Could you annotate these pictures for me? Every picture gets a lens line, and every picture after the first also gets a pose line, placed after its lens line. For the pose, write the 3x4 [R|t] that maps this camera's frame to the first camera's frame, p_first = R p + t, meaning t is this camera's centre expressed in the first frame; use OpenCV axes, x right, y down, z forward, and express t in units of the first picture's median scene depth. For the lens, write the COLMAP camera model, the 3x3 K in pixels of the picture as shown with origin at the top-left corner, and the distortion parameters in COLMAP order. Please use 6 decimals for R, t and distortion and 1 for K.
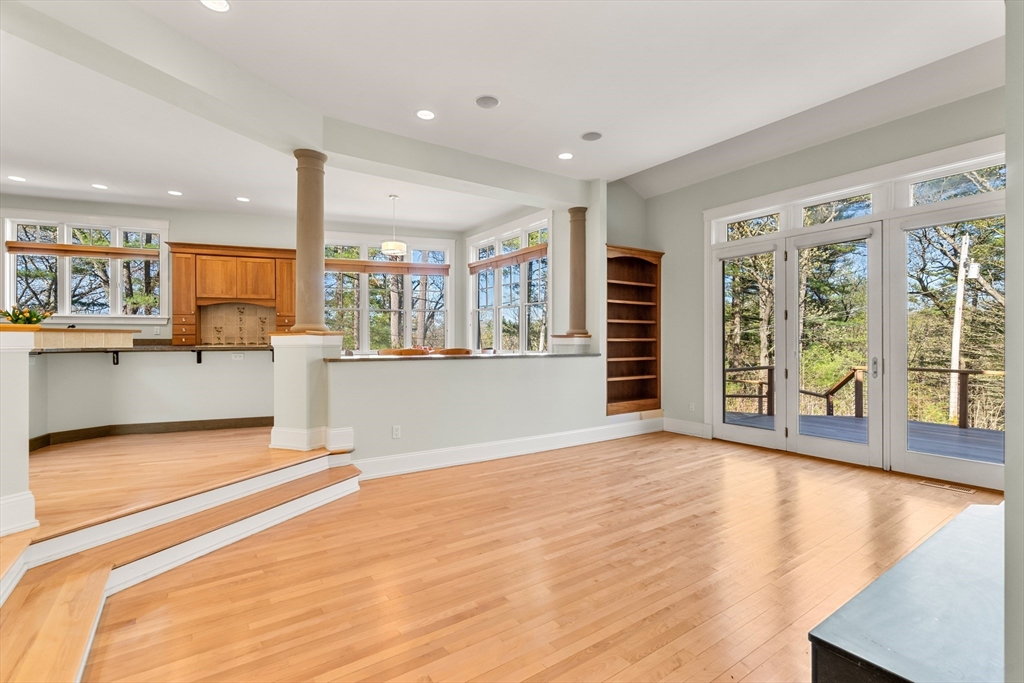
lens RADIAL K [[472.1, 0, 515.8], [0, 472.1, 344.2], [0, 0, 1]] dist [-0.003323, 0.002522]
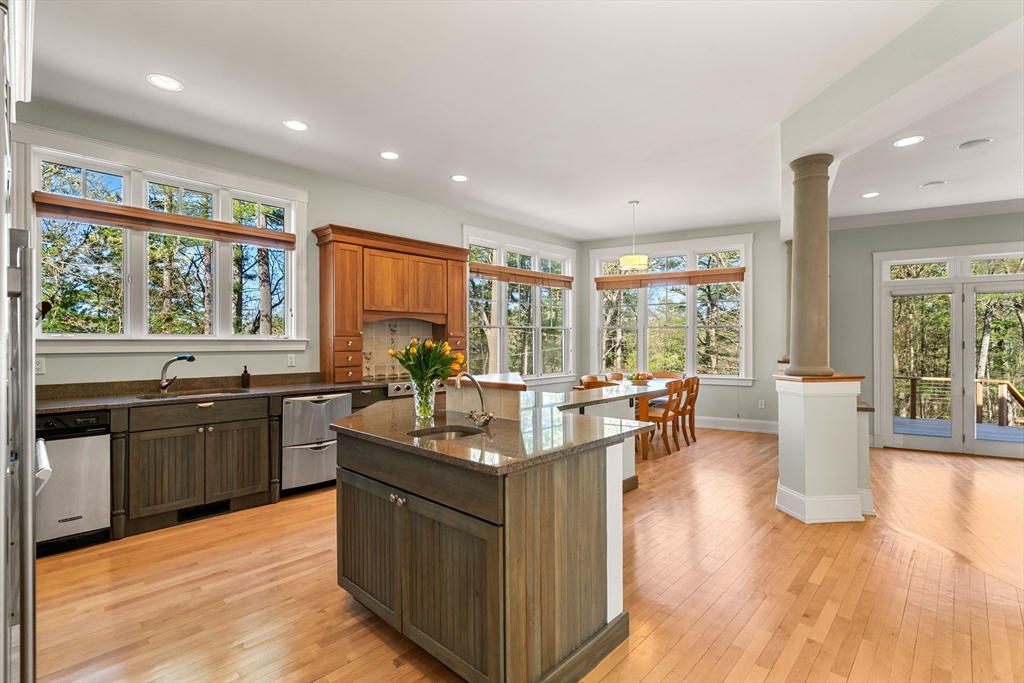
lens RADIAL K [[472.1, 0, 515.1], [0, 472.1, 342.4], [0, 0, 1]] dist [-0.003323, 0.002522]
pose [[0.895855, -0.000709, 0.444345, -0.776516], [0.003624, 0.999977, -0.005711, -0.048481], [-0.444331, 0.006727, 0.895838, 0.297645]]
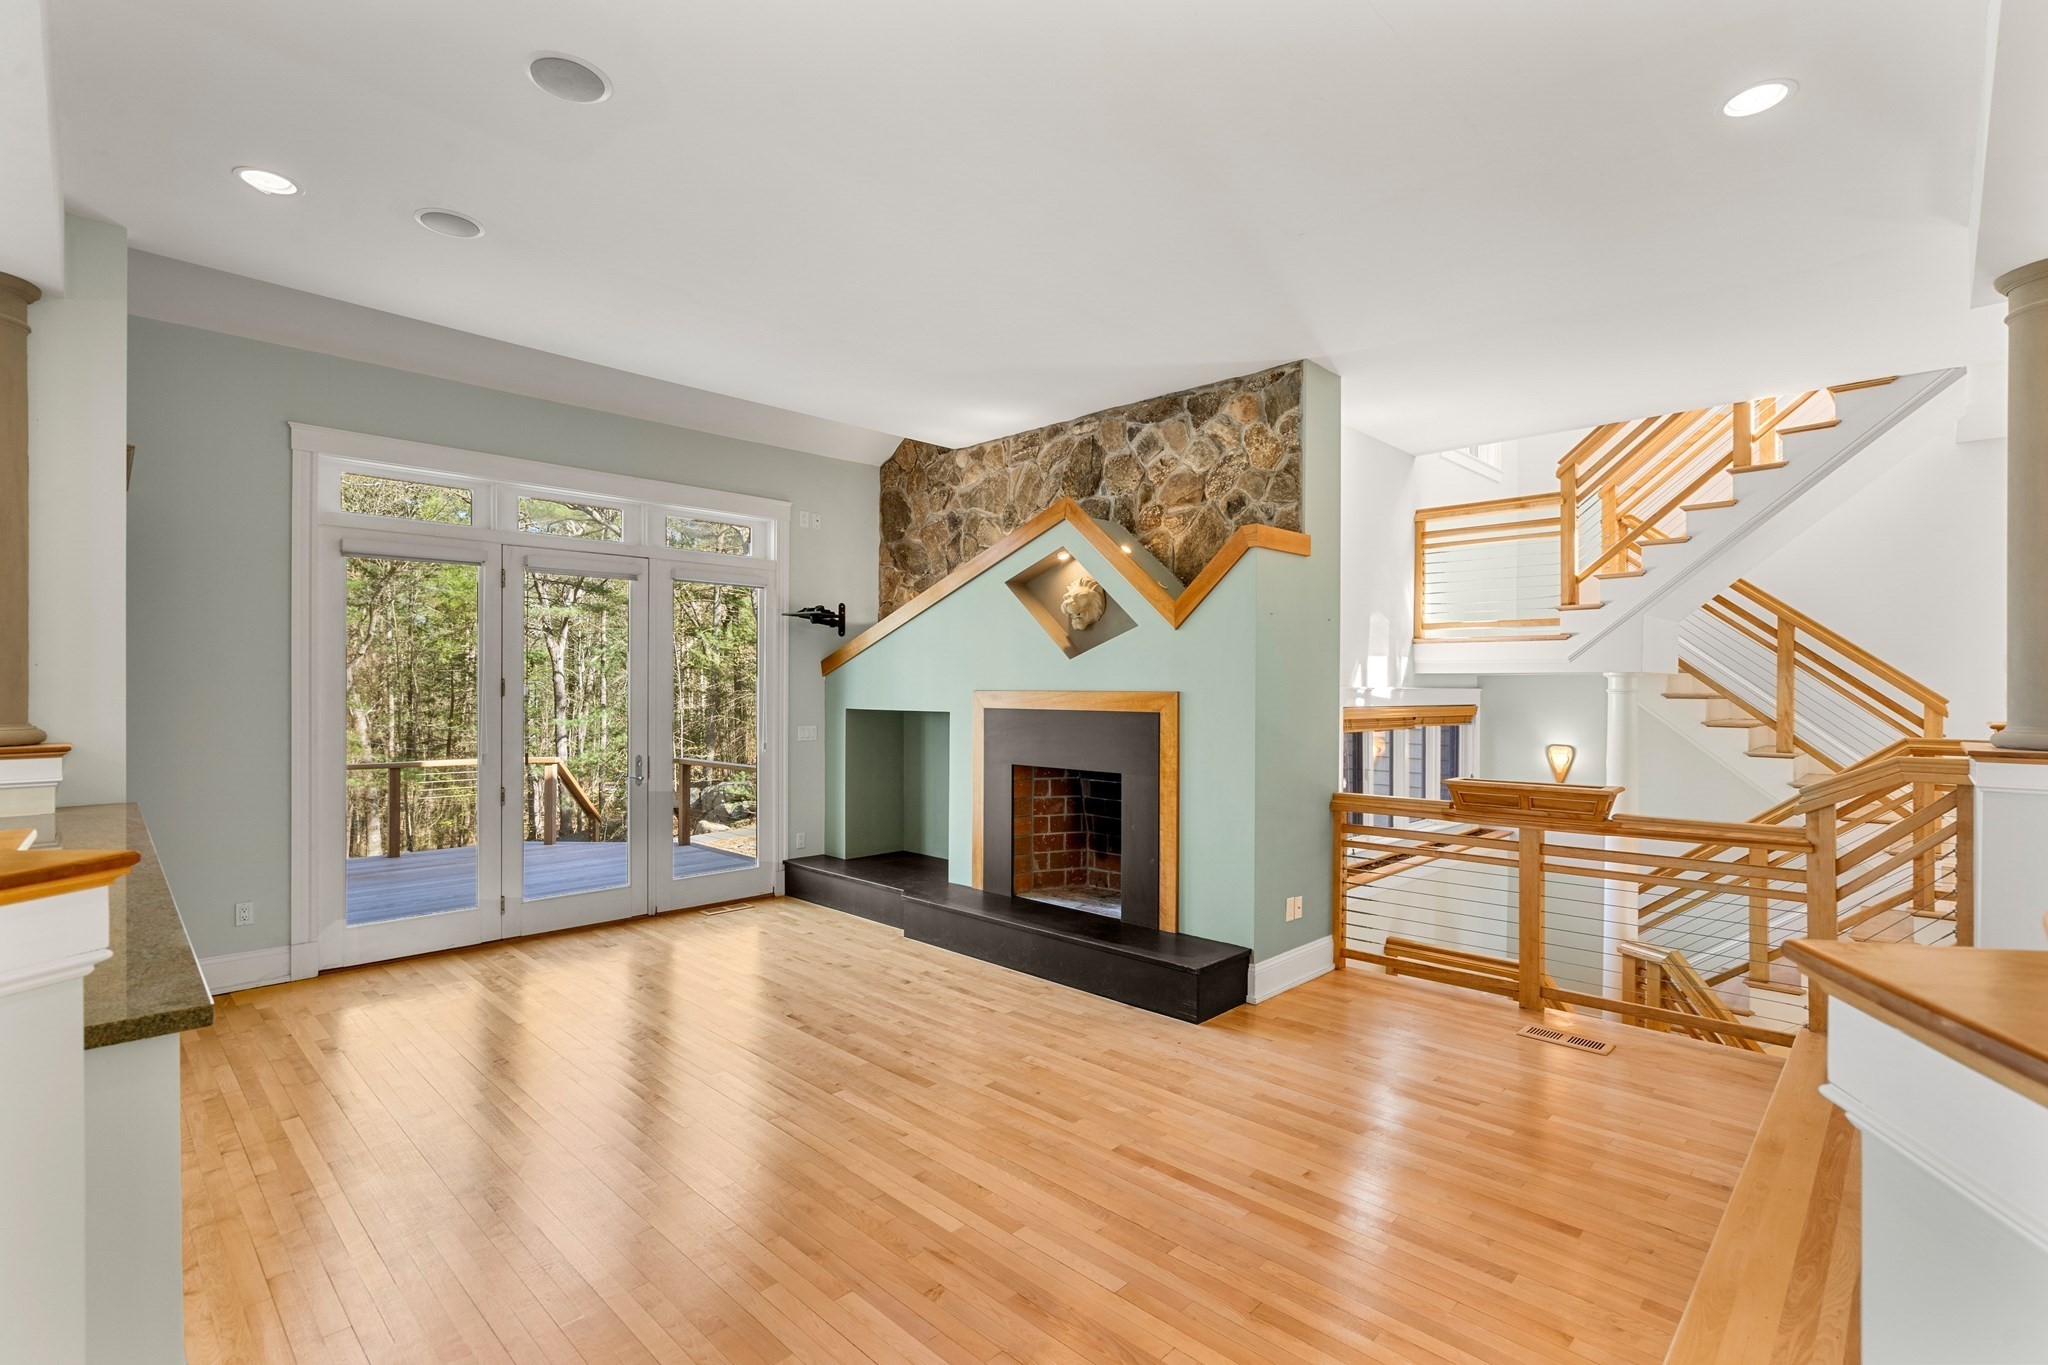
lens RADIAL K [[944.3, 0, 1029.0], [0, 944.3, 681.3], [0, 0, 1]] dist [-0.003323, 0.002522]
pose [[-0.182553, 0.006584, 0.983174, -0.438393], [0.007331, 0.999959, -0.005335, -0.043096], [-0.983169, 0.006234, -0.182593, 0.446019]]
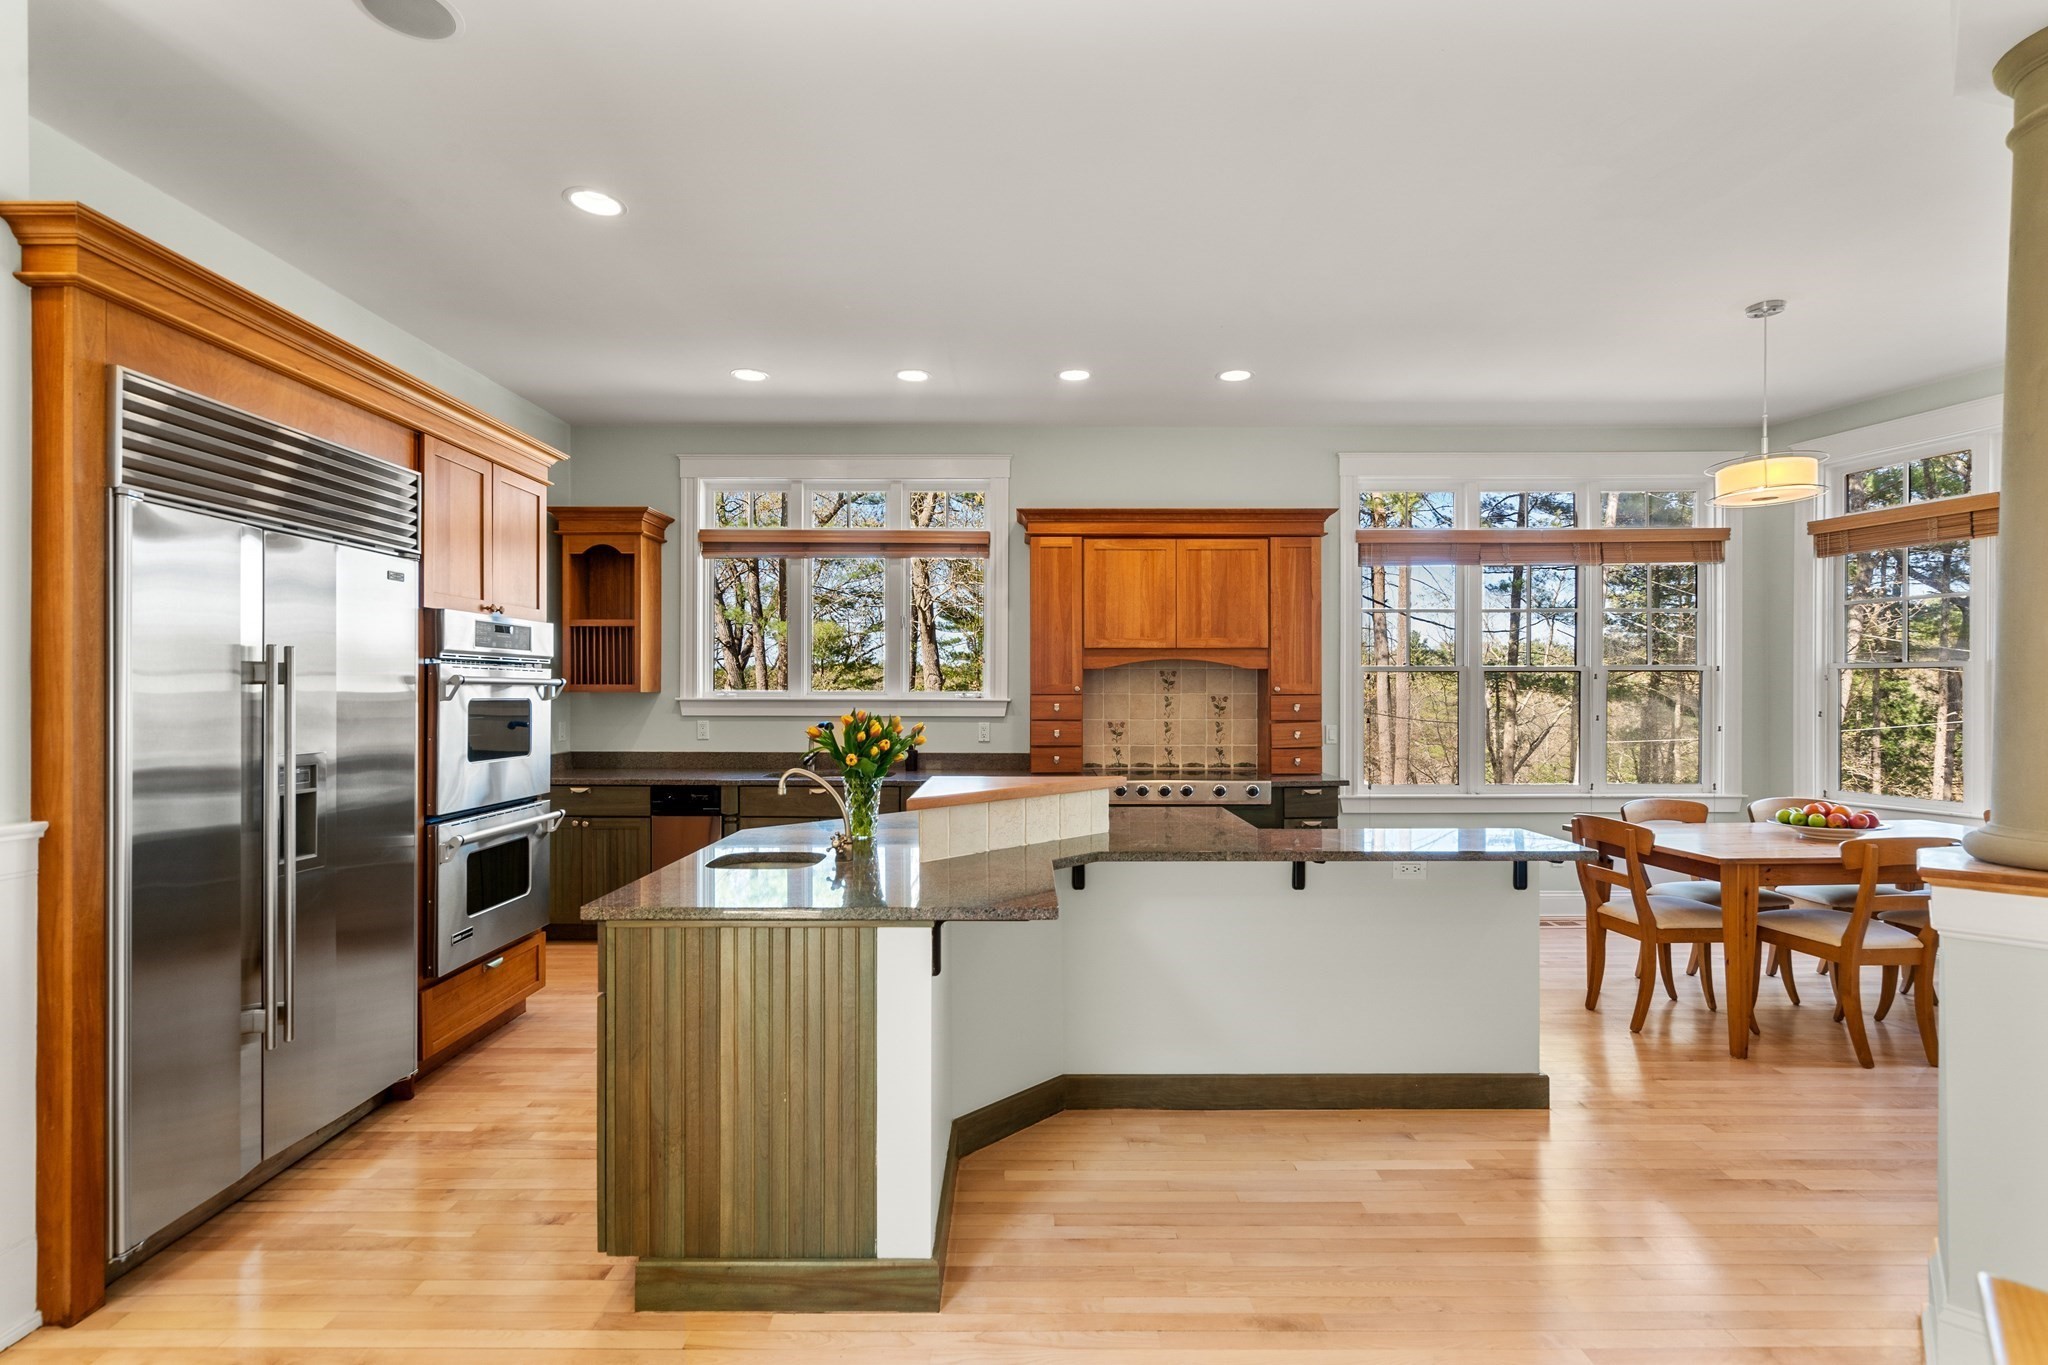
lens RADIAL K [[944.3, 0, 1017.4], [0, 944.3, 689.0], [0, 0, 1]] dist [-0.003323, 0.002522]
pose [[0.937233, 0.003392, -0.348687, -0.456124], [-0.005159, 0.999978, -0.004140, -0.062747], [0.348665, 0.005679, 0.937230, 0.258414]]
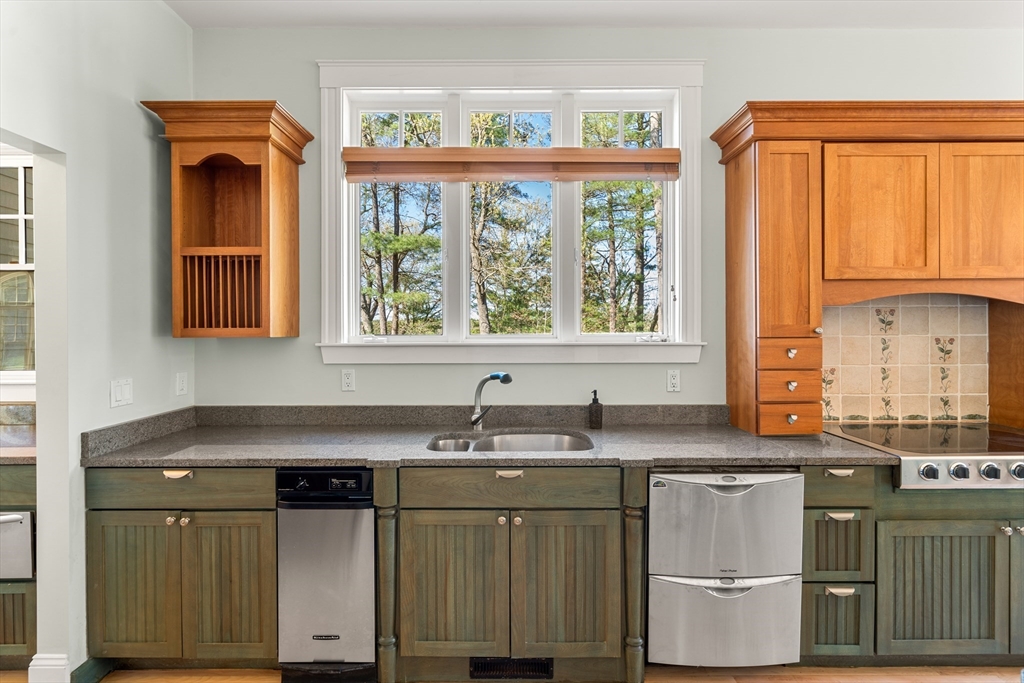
lens RADIAL K [[472.1, 0, 509.7], [0, 472.1, 332.0], [0, 0, 1]] dist [-0.003323, 0.002522]
pose [[0.939302, -0.000996, -0.343090, -0.758123], [0.000069, 0.999996, -0.002714, -0.064382], [0.343091, 0.002526, 0.939299, 0.635080]]
